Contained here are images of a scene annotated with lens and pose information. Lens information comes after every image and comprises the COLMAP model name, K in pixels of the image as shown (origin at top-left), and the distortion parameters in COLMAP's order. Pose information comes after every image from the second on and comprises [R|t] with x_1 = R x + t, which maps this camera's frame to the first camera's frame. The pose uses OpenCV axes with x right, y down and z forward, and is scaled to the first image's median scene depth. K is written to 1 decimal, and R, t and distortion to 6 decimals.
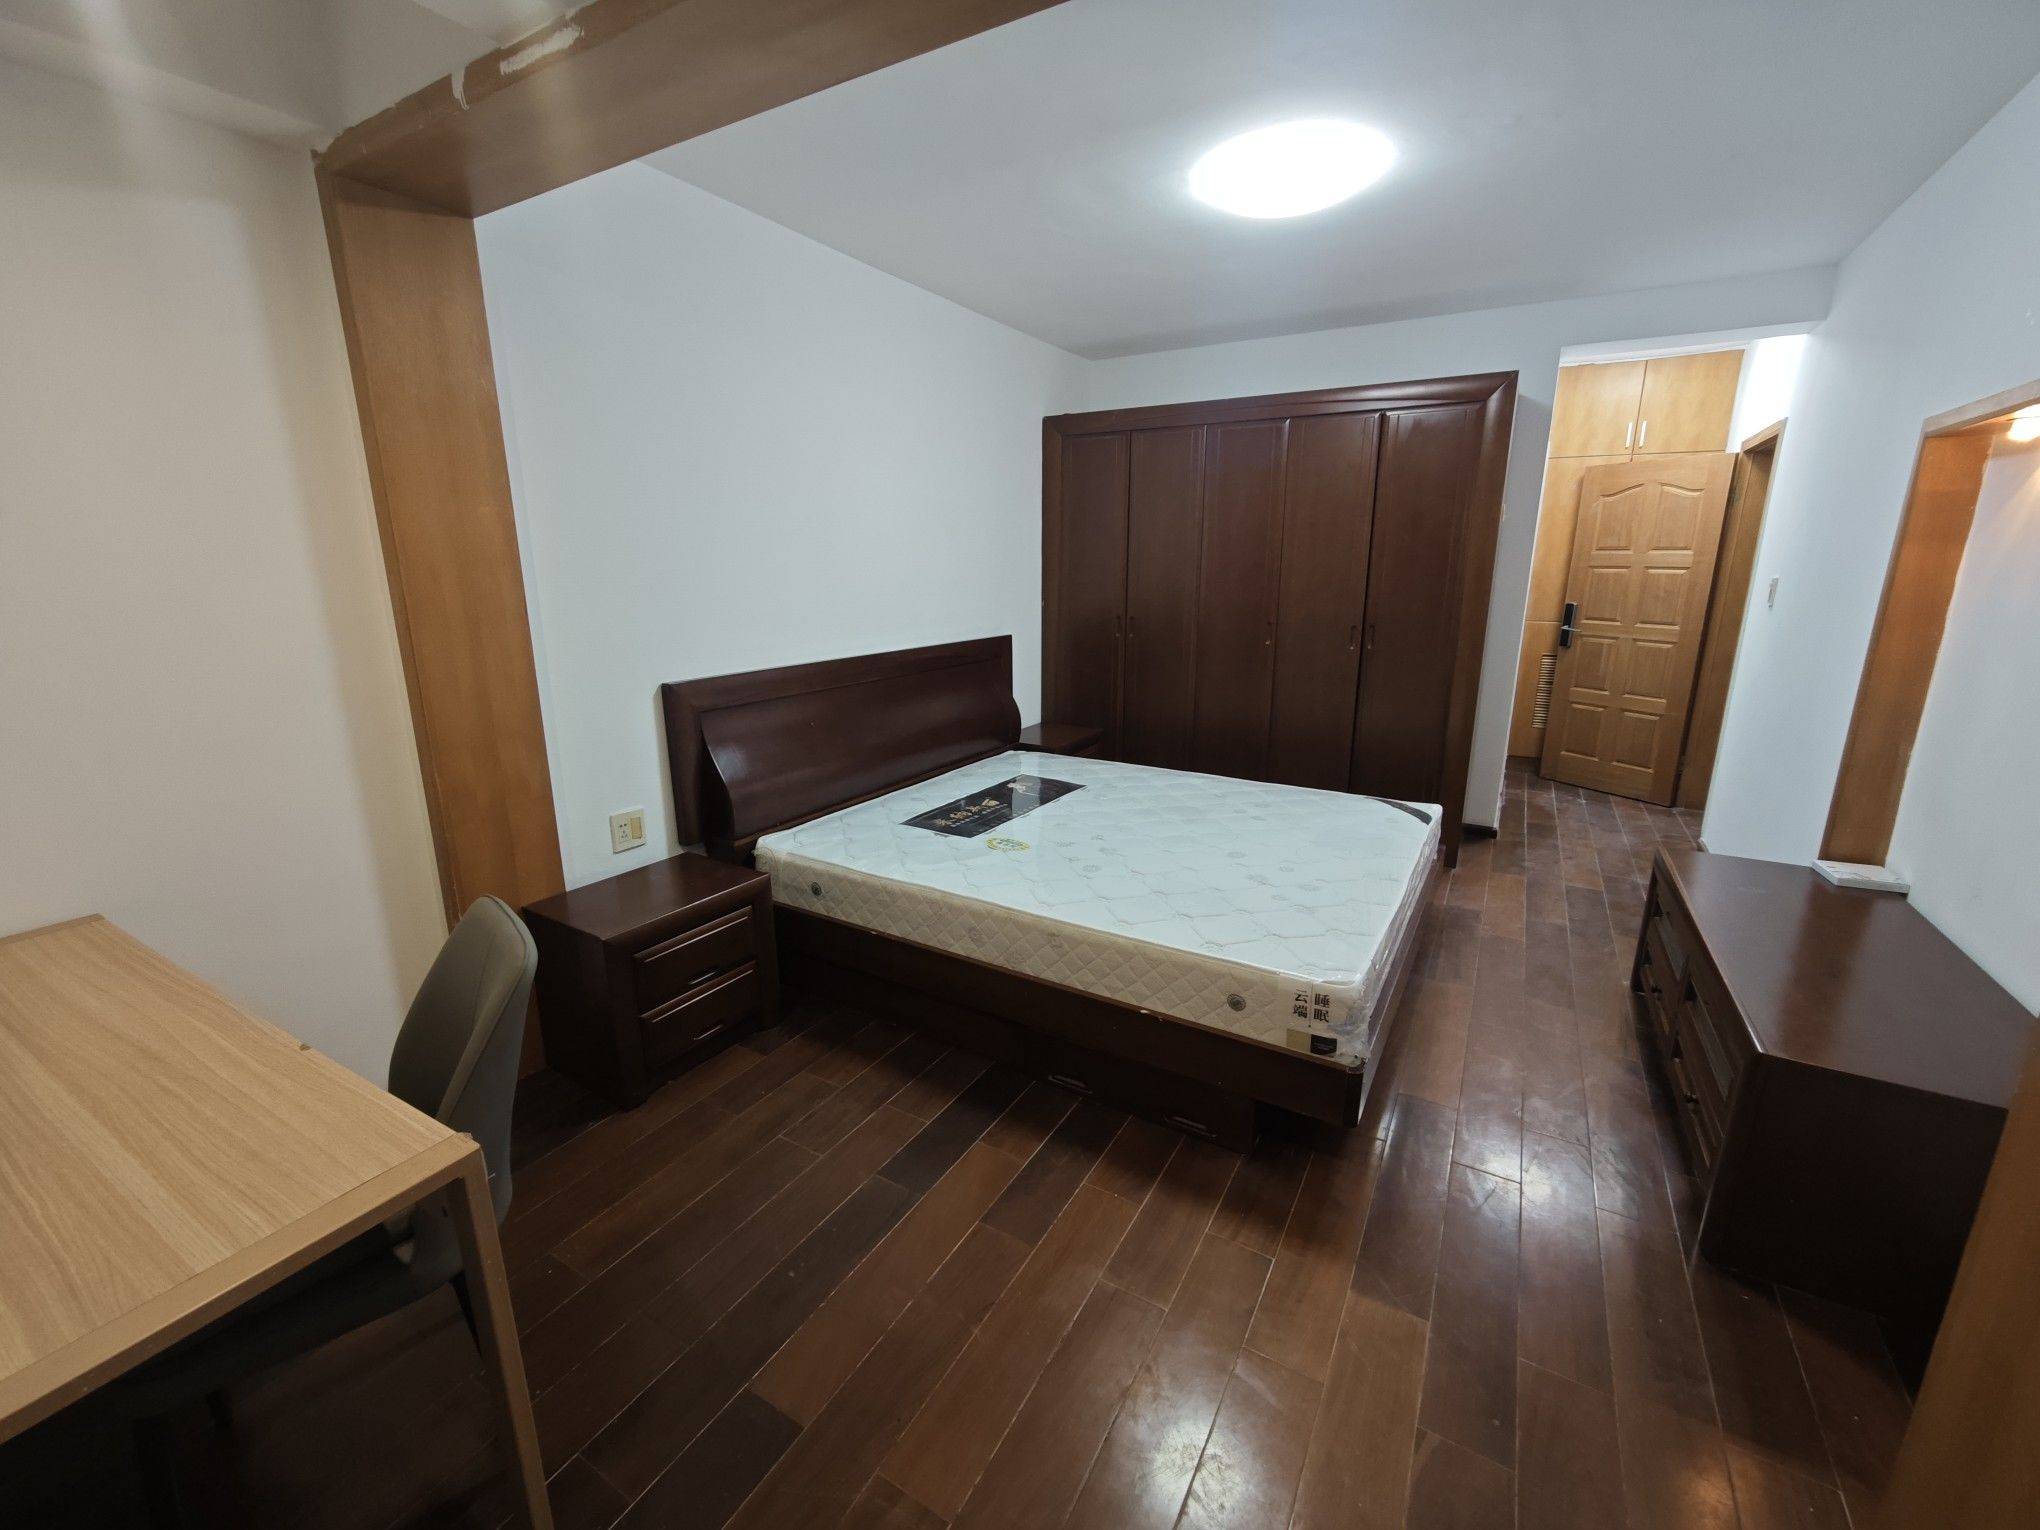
lens RADIAL K [[848.3, 0, 1015.6], [0, 848.3, 765.1], [0, 0, 1]] dist [-0.007713, 0.005253]
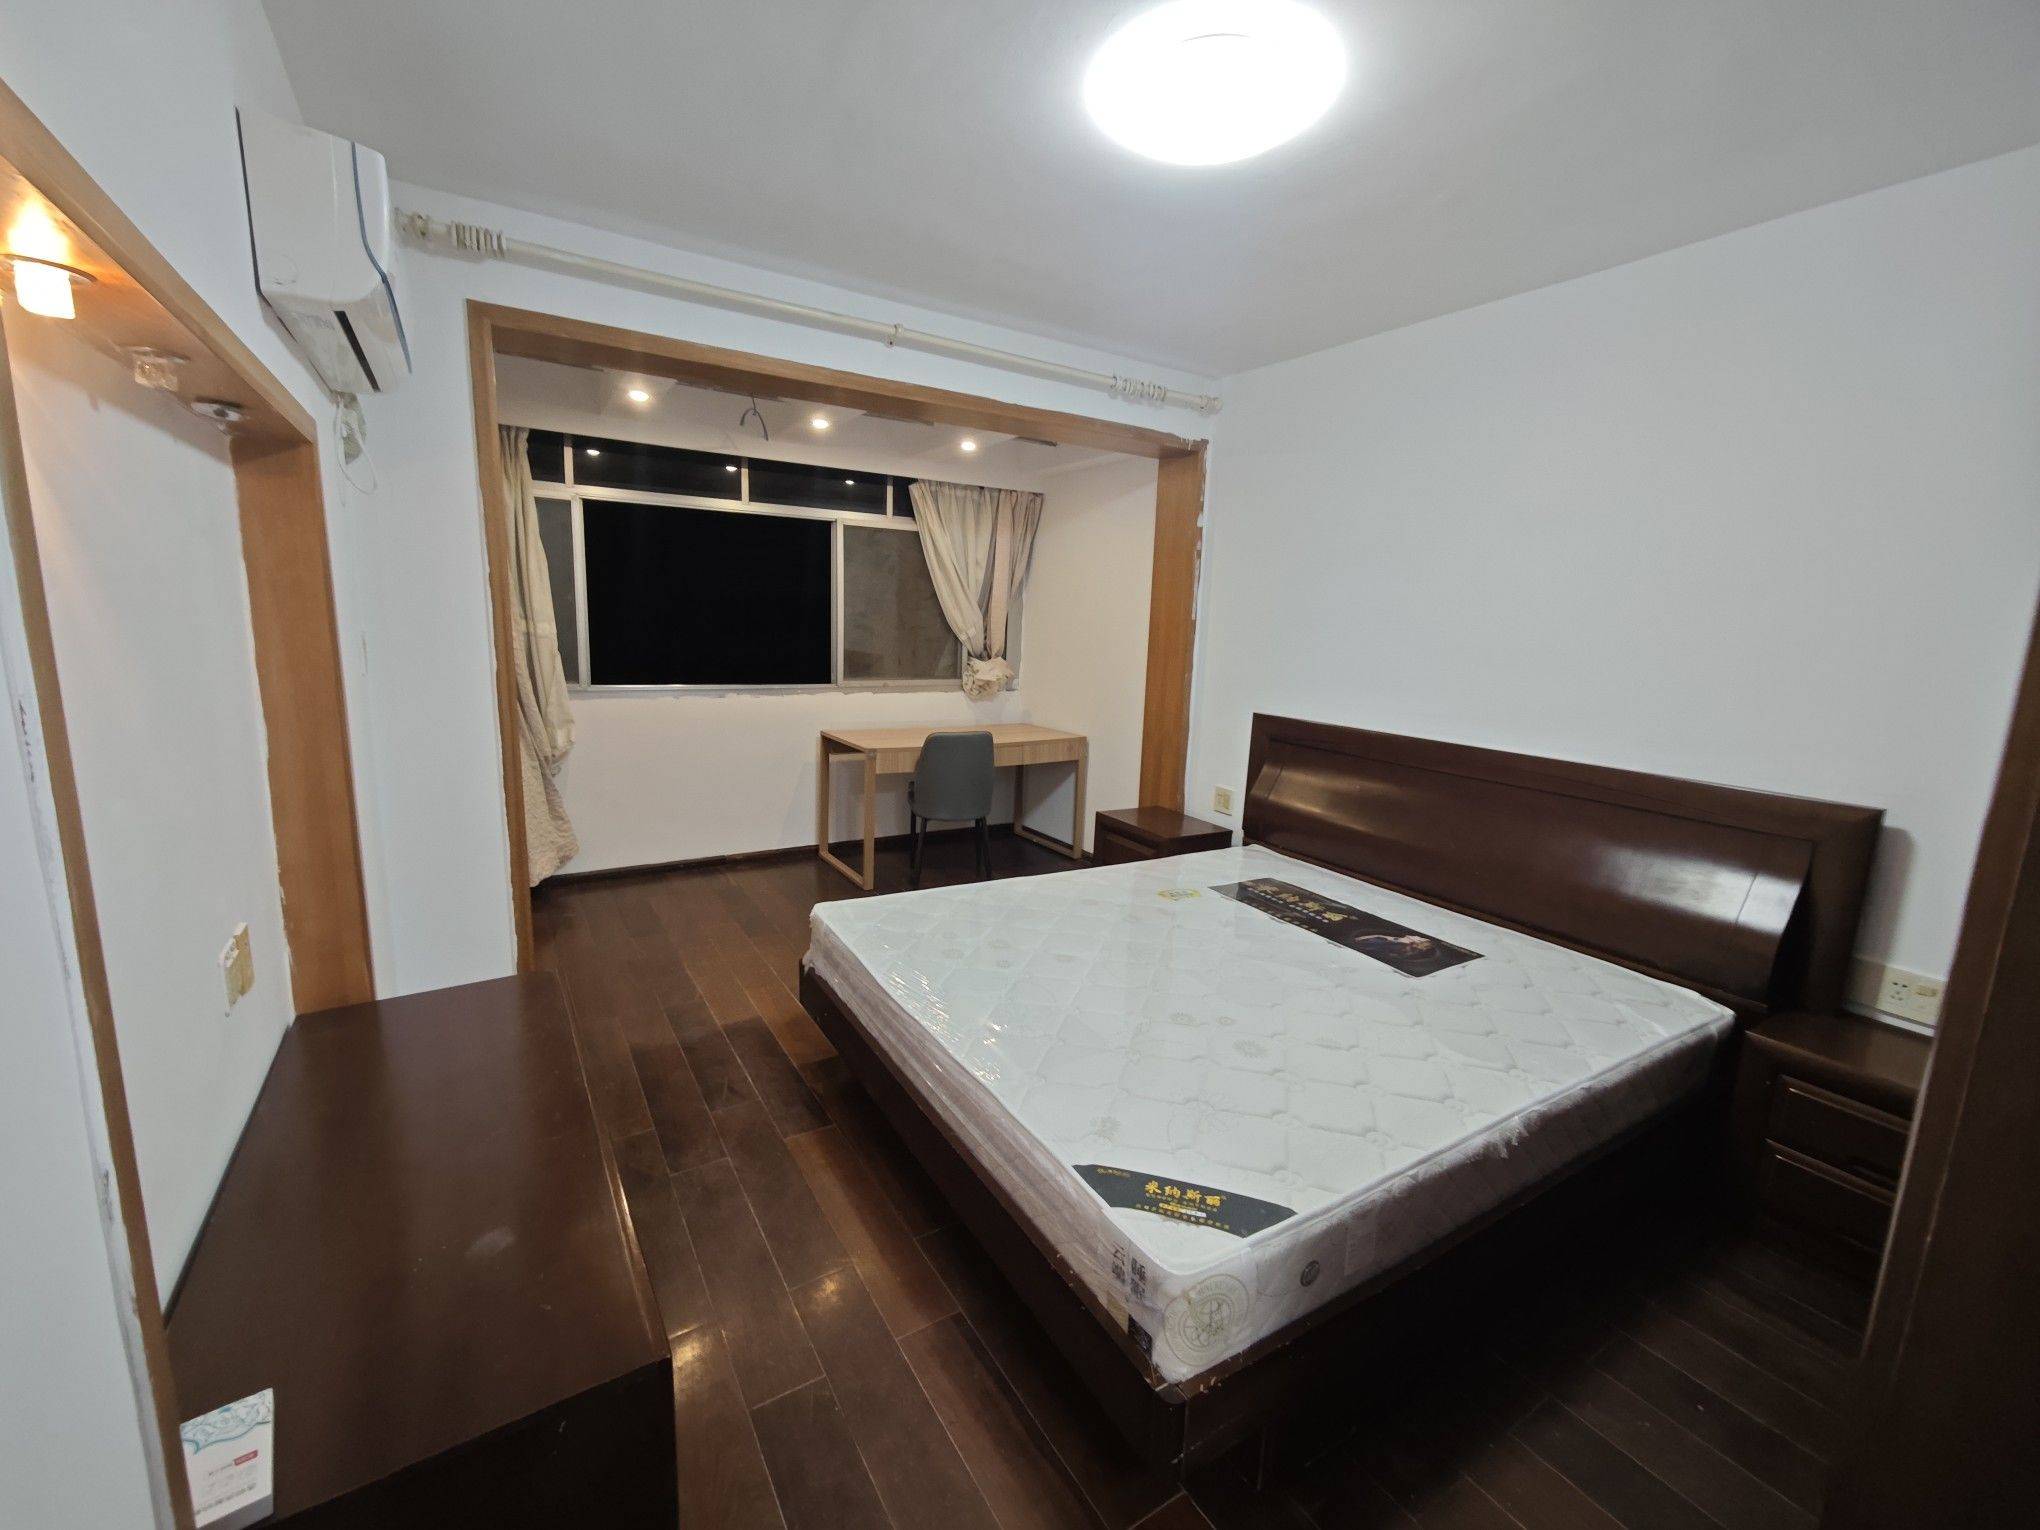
lens RADIAL K [[848.3, 0, 1022.5], [0, 848.3, 765.1], [0, 0, 1]] dist [-0.007713, 0.005253]
pose [[-0.454727, 0.142333, -0.879184, 1.097257], [-0.245041, 0.929056, 0.277146, -0.333916], [0.856258, 0.341462, -0.387590, 1.331676]]
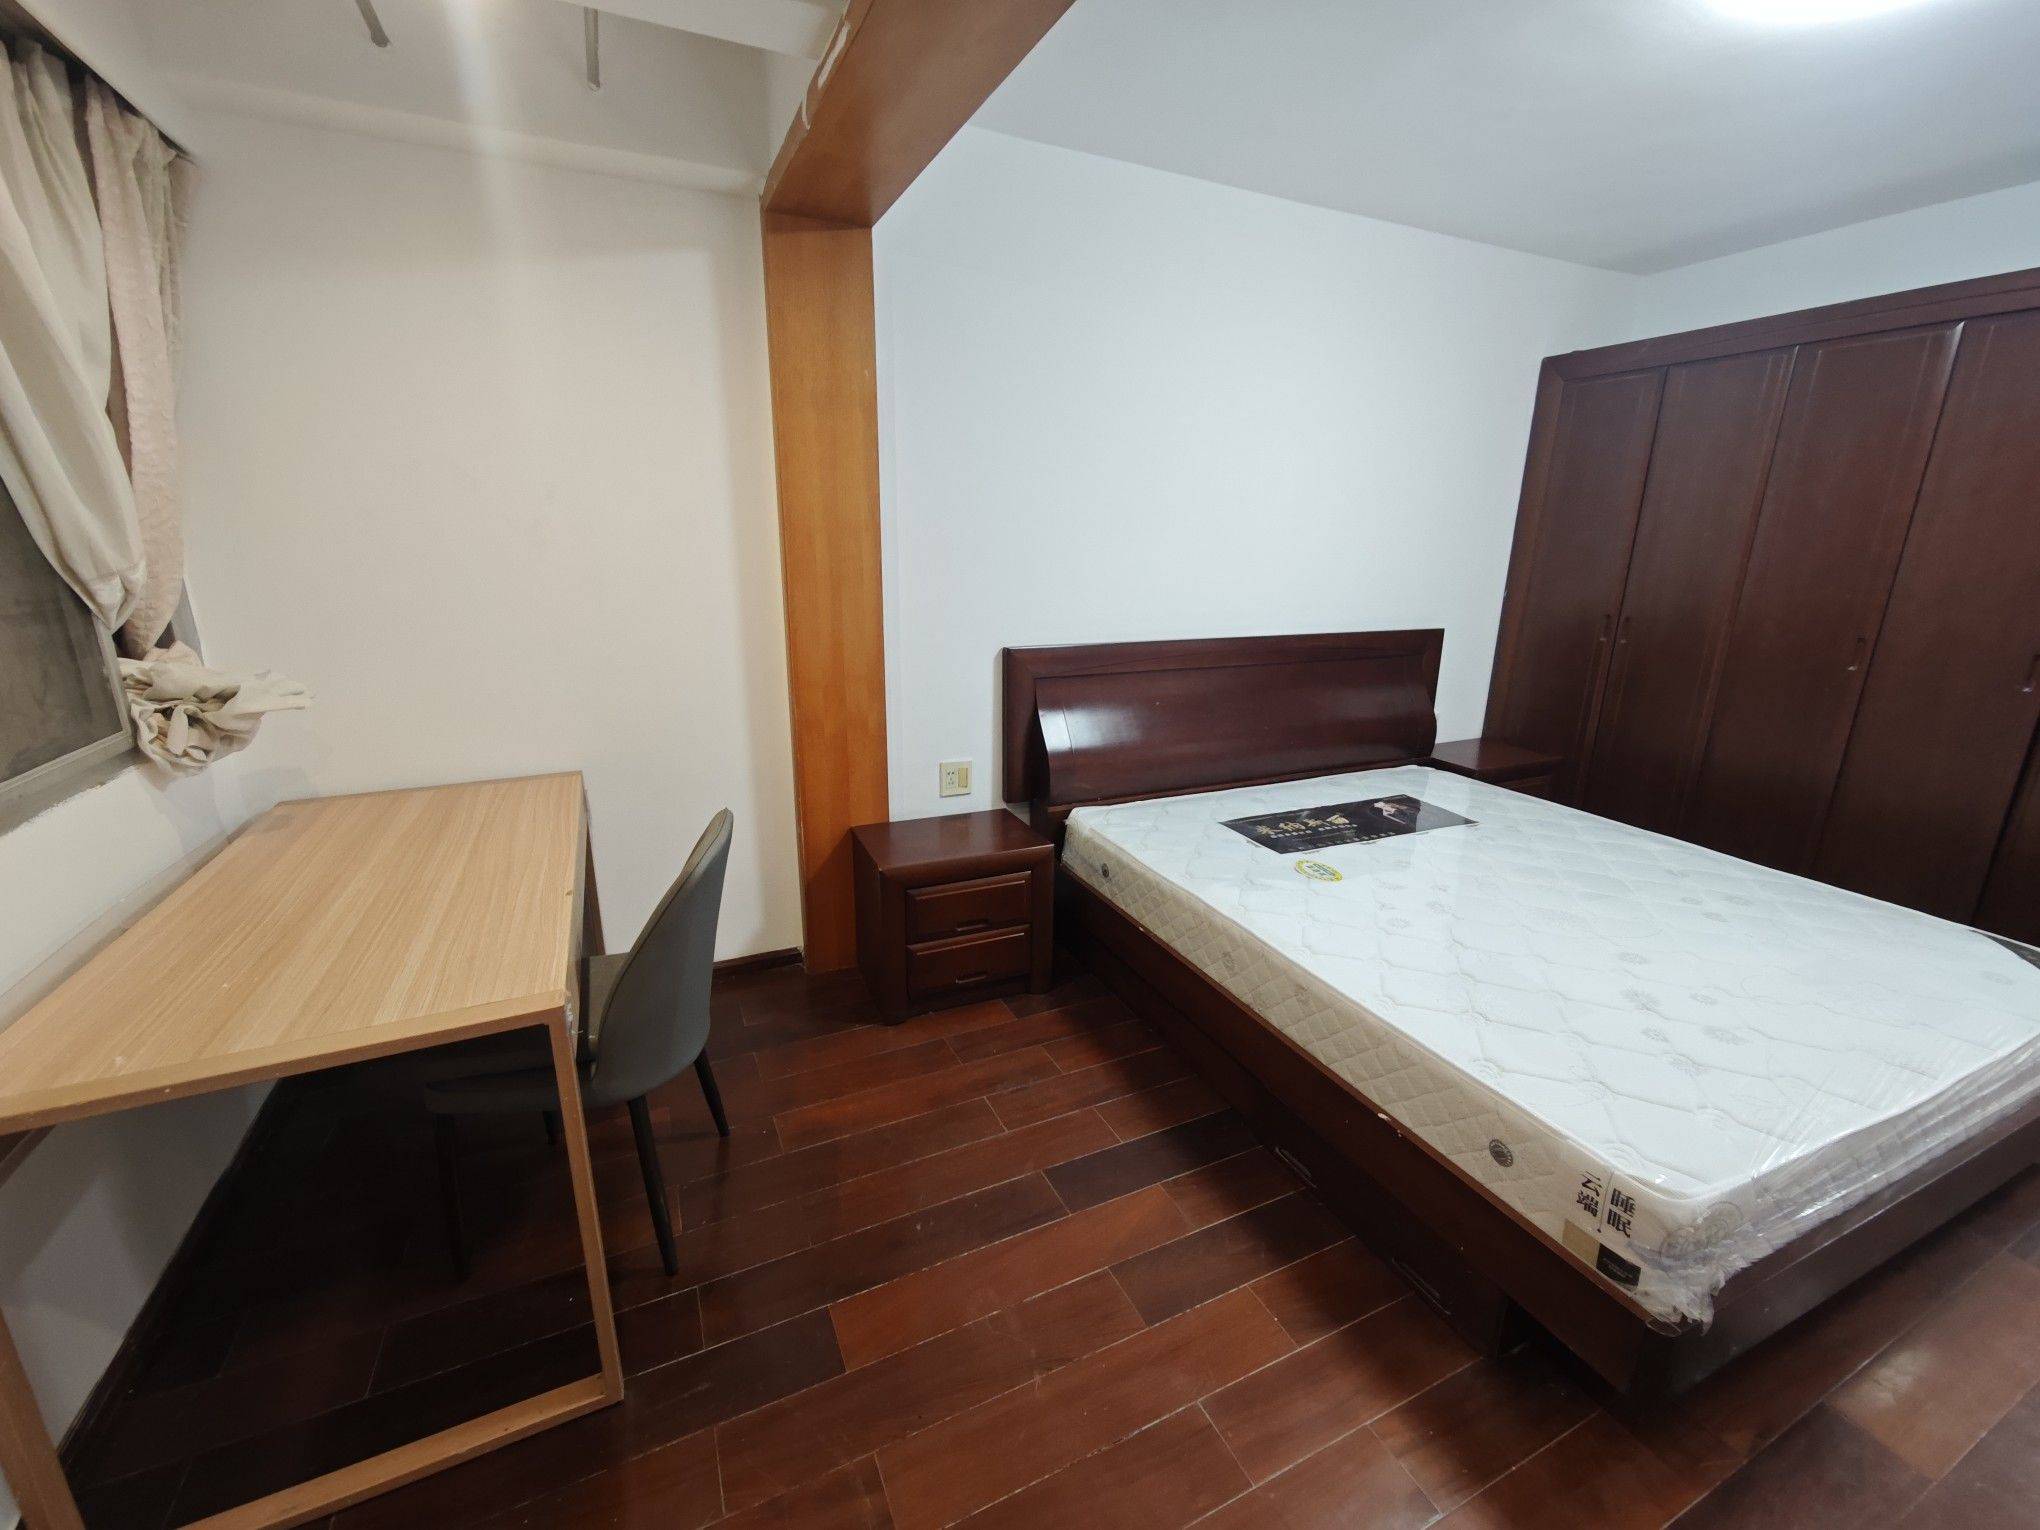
lens RADIAL K [[848.3, 0, 1012.5], [0, 848.3, 764.8], [0, 0, 1]] dist [-0.007713, 0.005253]
pose [[0.825719, 0.160900, -0.540647, 0.202236], [-0.147381, 0.986701, 0.068557, -0.027774], [0.544488, 0.023072, 0.838451, 0.128502]]
